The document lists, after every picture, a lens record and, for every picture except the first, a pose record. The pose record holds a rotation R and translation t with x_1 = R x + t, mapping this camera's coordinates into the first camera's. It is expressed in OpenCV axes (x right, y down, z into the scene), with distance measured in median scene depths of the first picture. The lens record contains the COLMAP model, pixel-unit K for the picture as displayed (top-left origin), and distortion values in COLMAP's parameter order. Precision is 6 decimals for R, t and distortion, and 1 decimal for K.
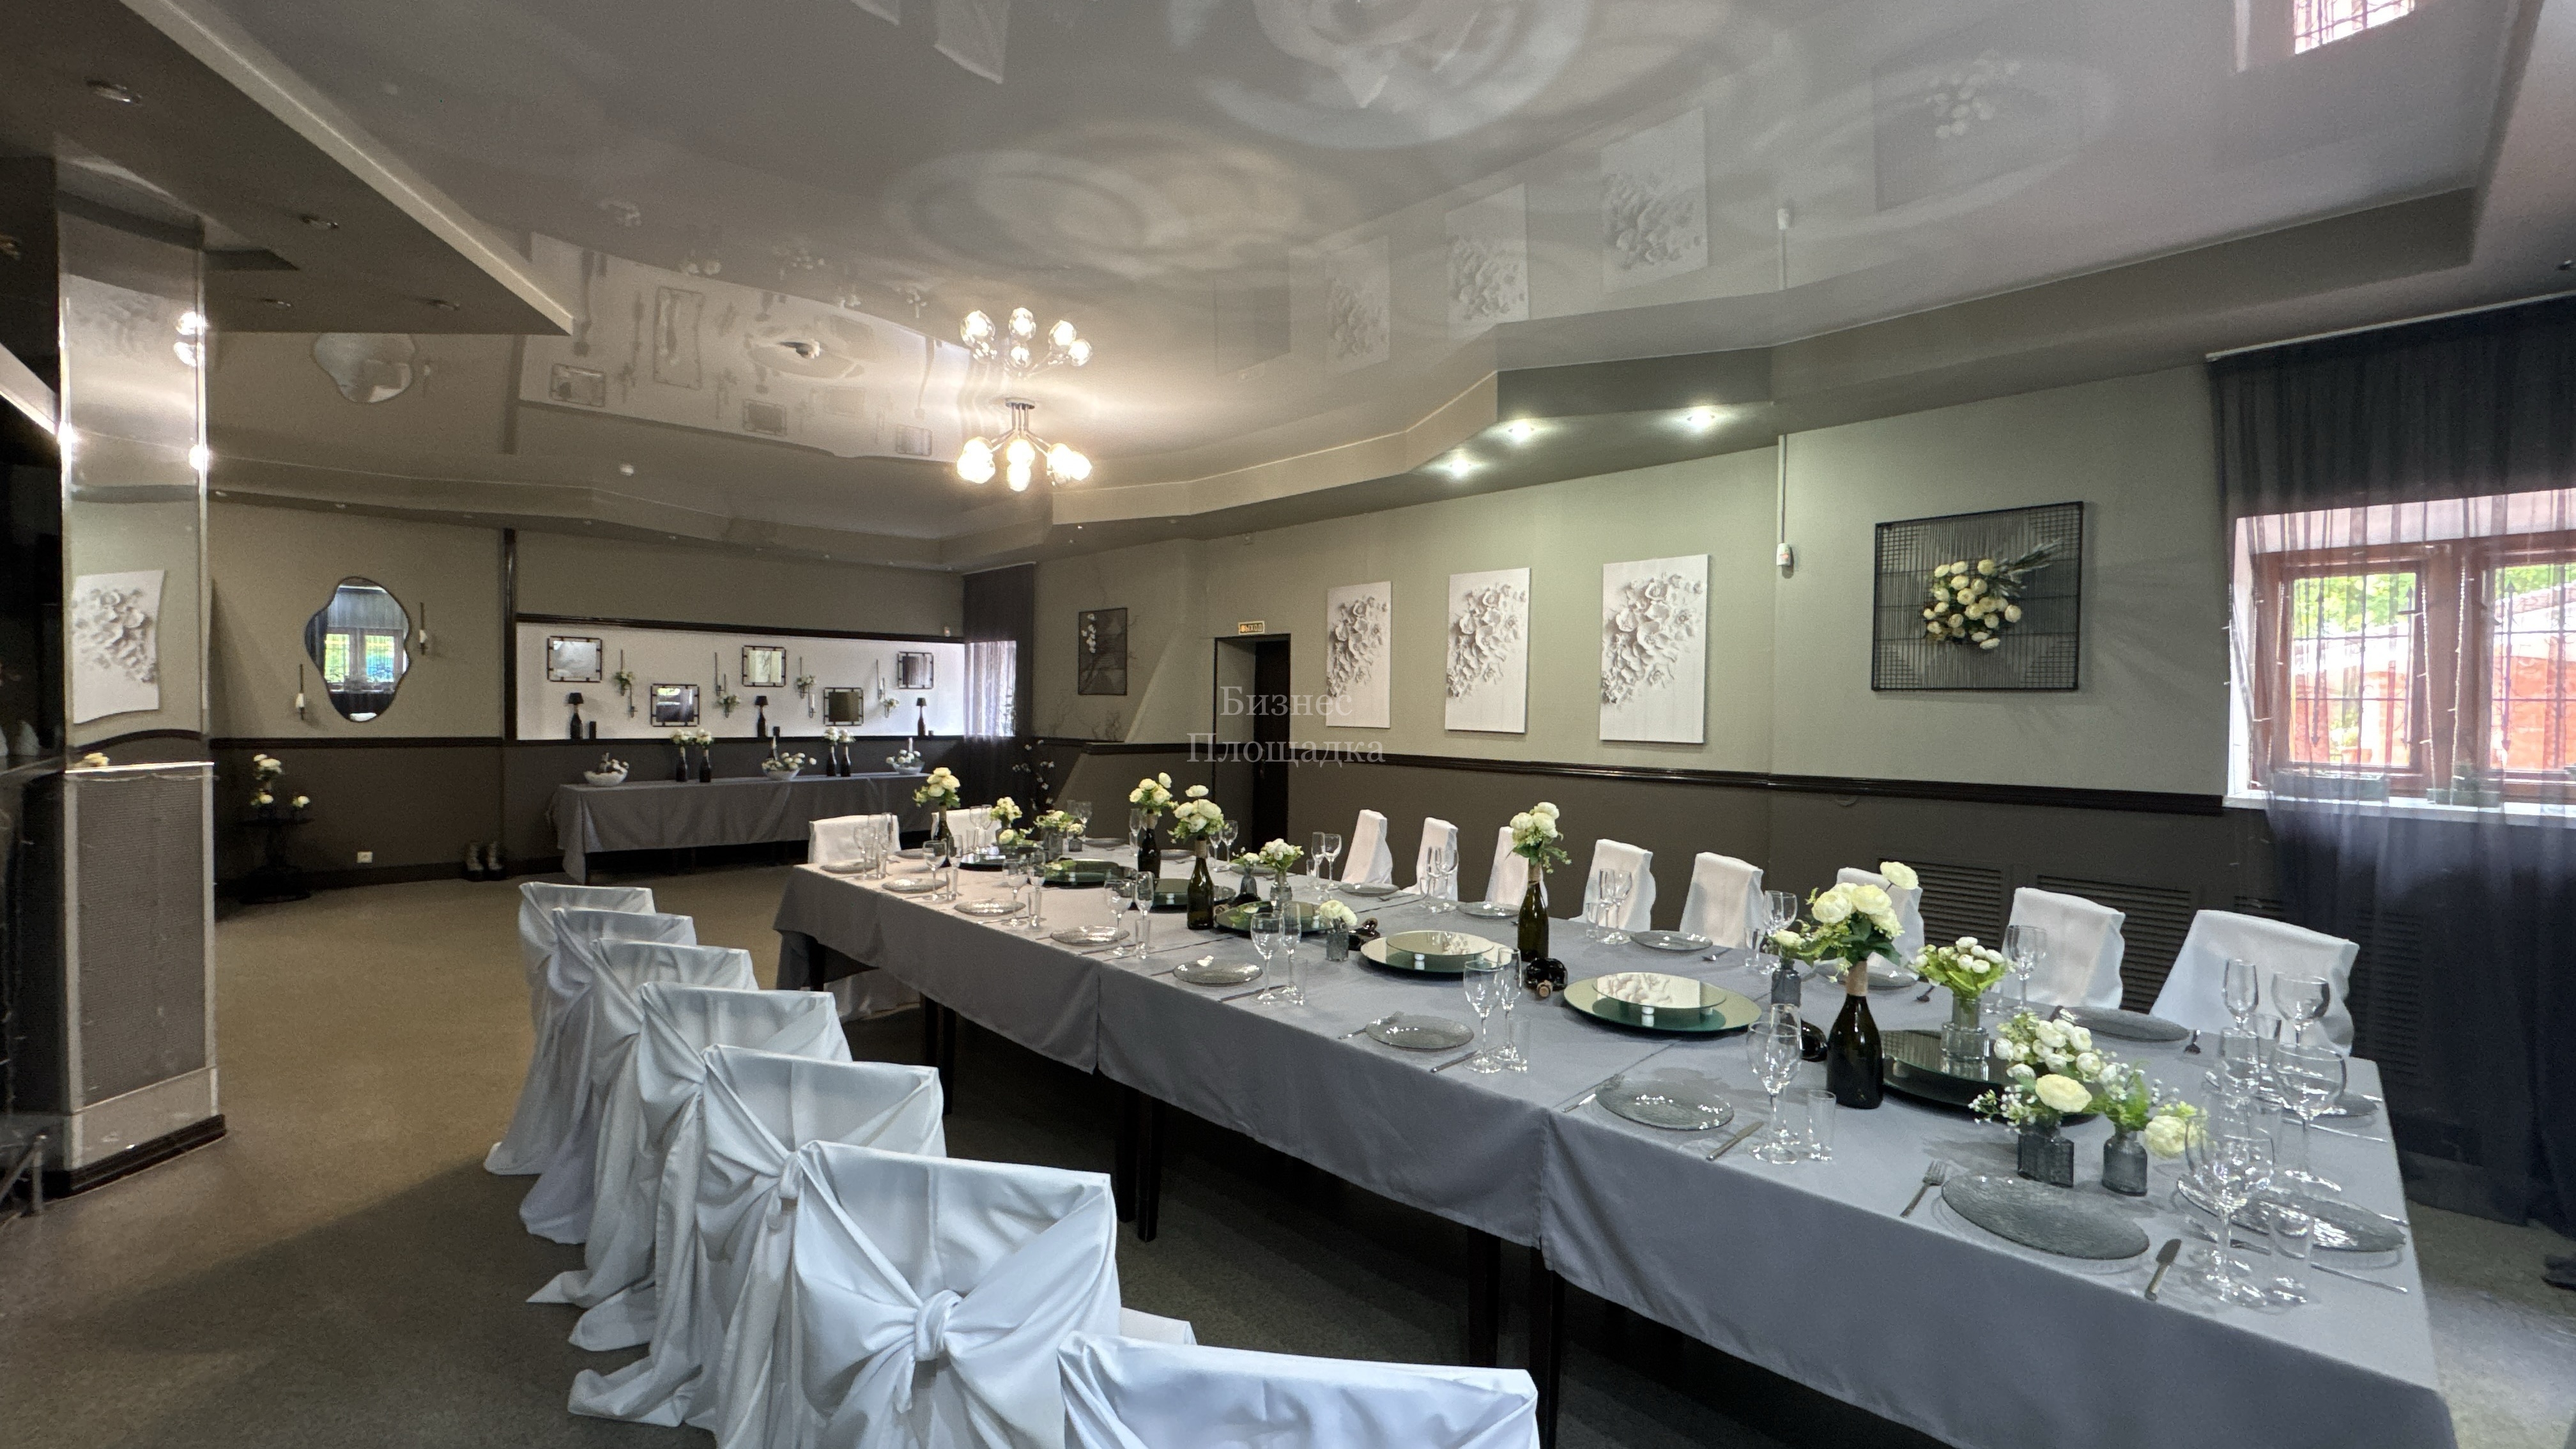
lens RADIAL K [[1026.3, 0, 1280.7], [0, 1026.3, 737.4], [0, 0, 1]] dist [0.000181, 0.000368]
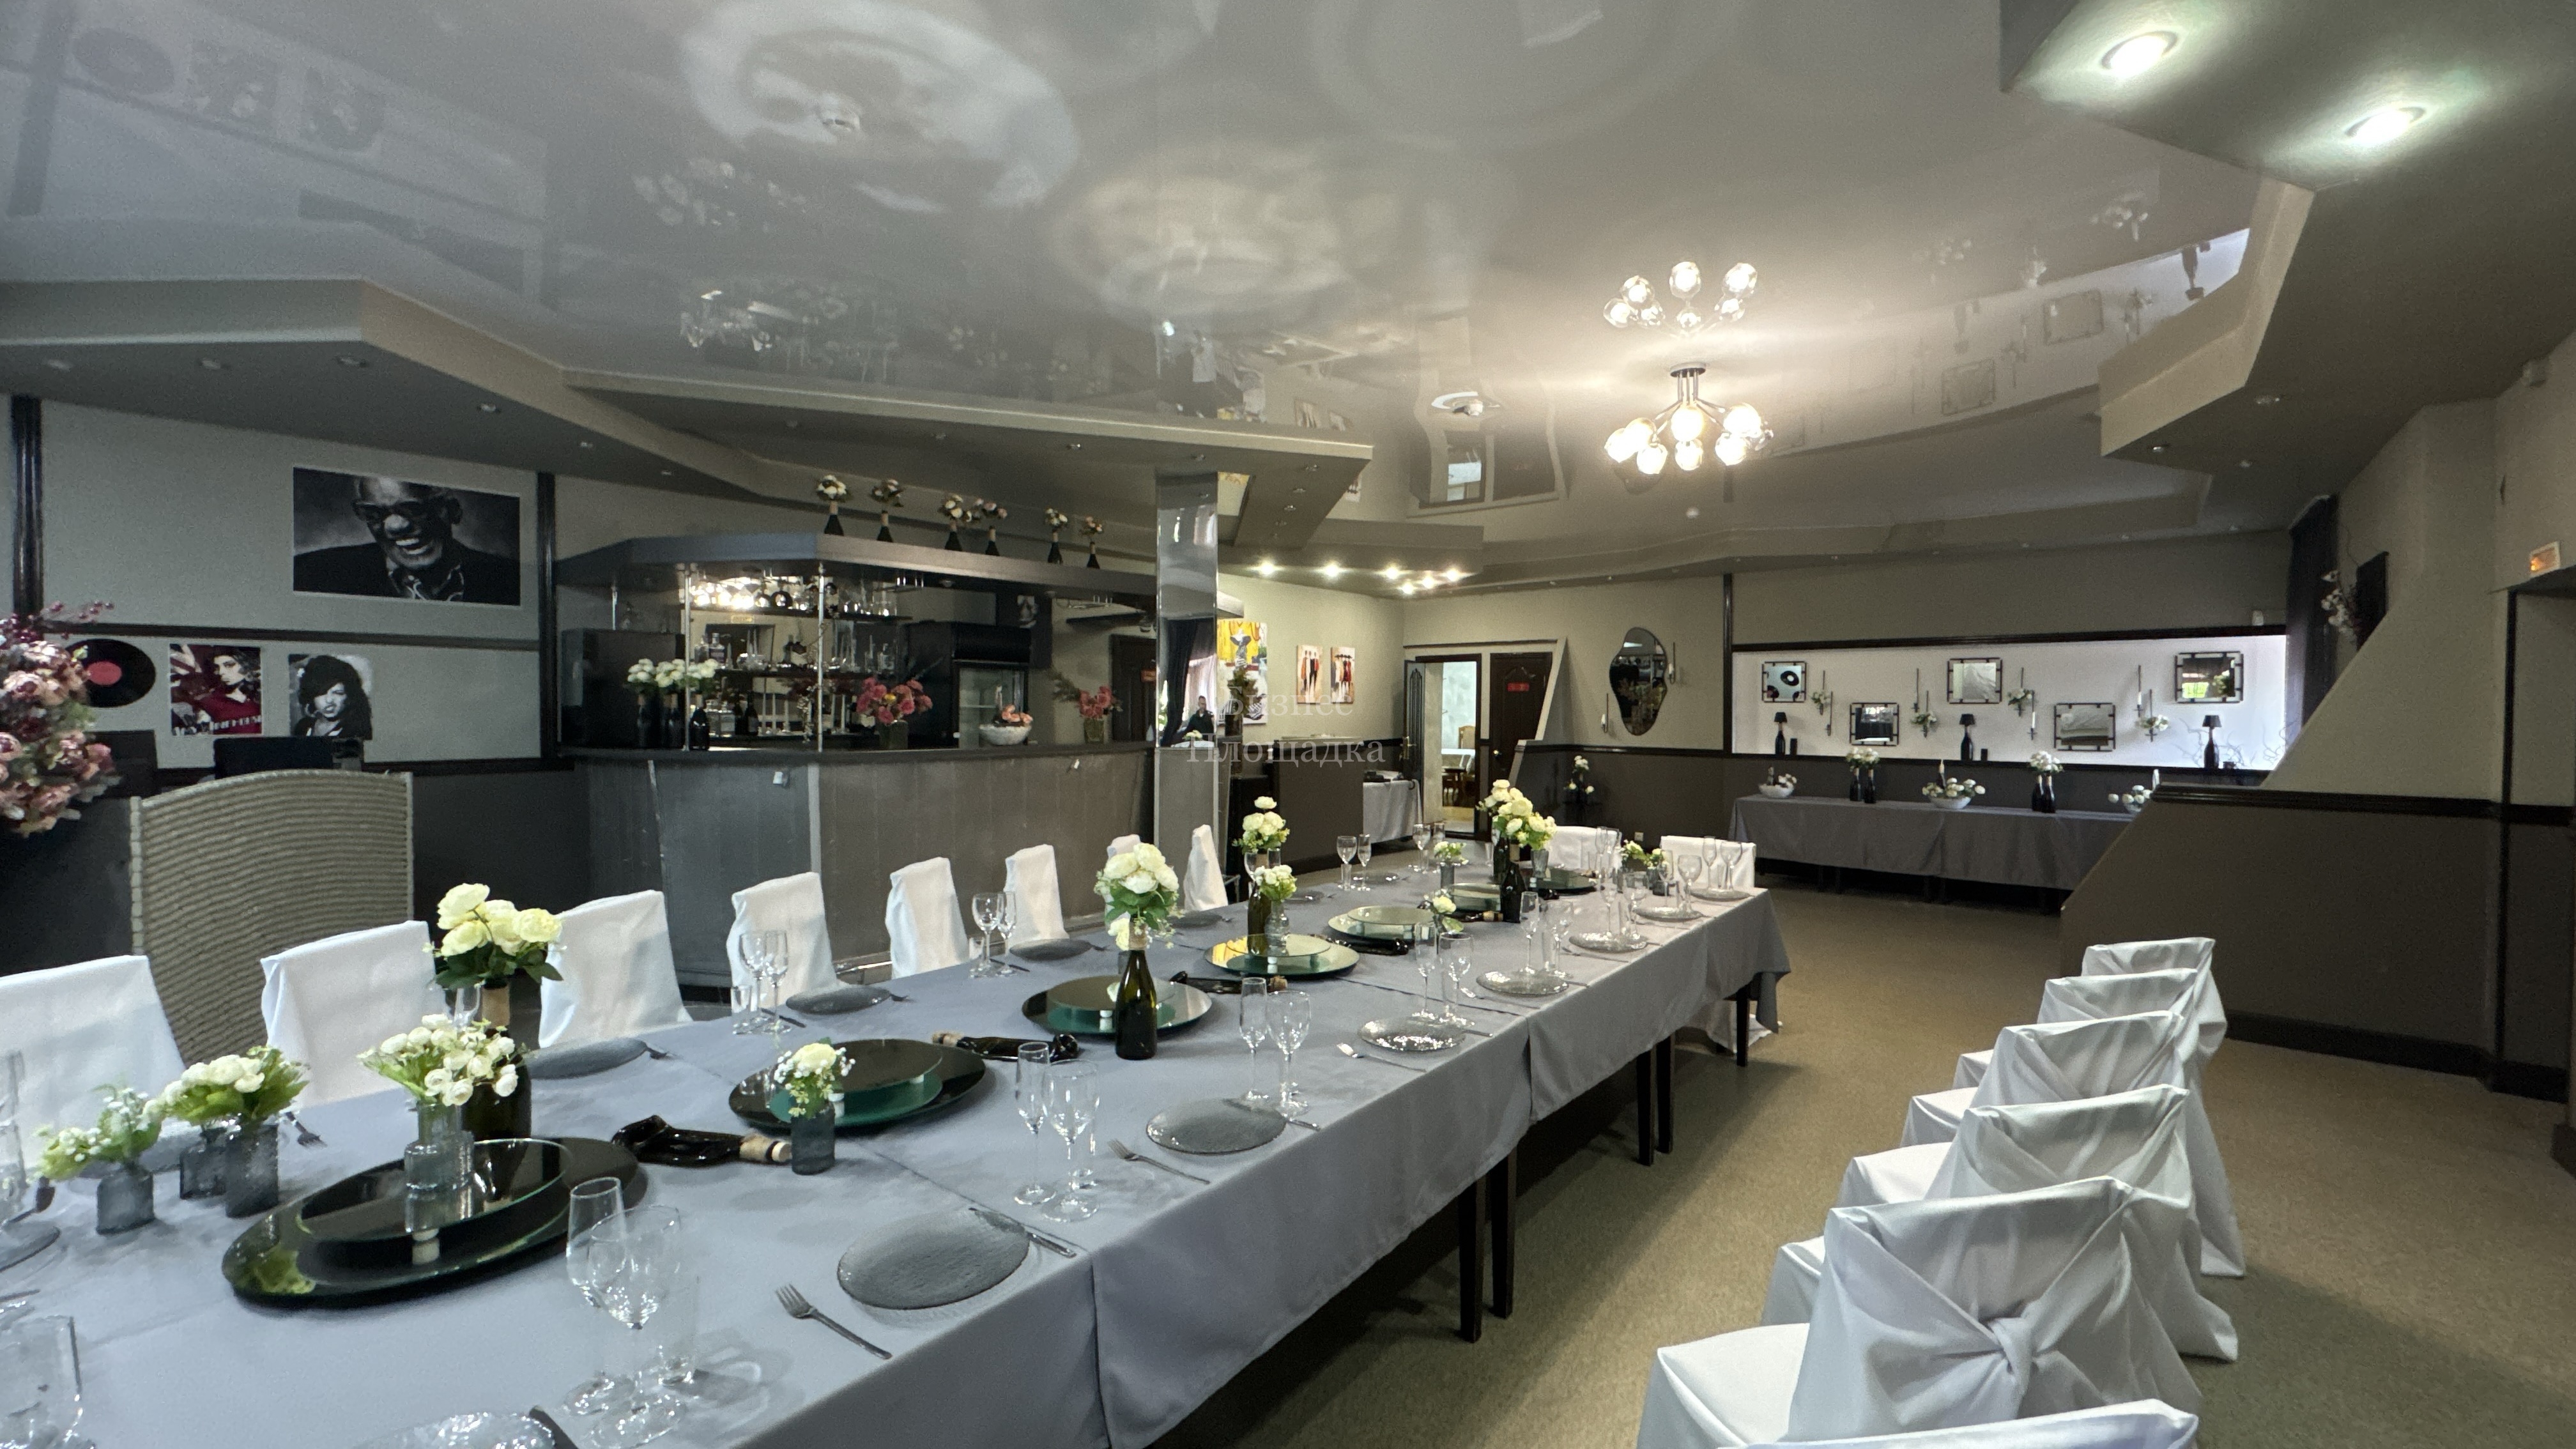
lens RADIAL K [[1026.3, 0, 1298.8], [0, 1026.3, 715.9], [0, 0, 1]] dist [0.000181, 0.000368]
pose [[0.126543, -0.006180, -0.991942, 0.338362], [-0.038408, 0.999200, -0.011125, -0.007305], [0.991217, 0.039506, 0.126205, 0.351708]]
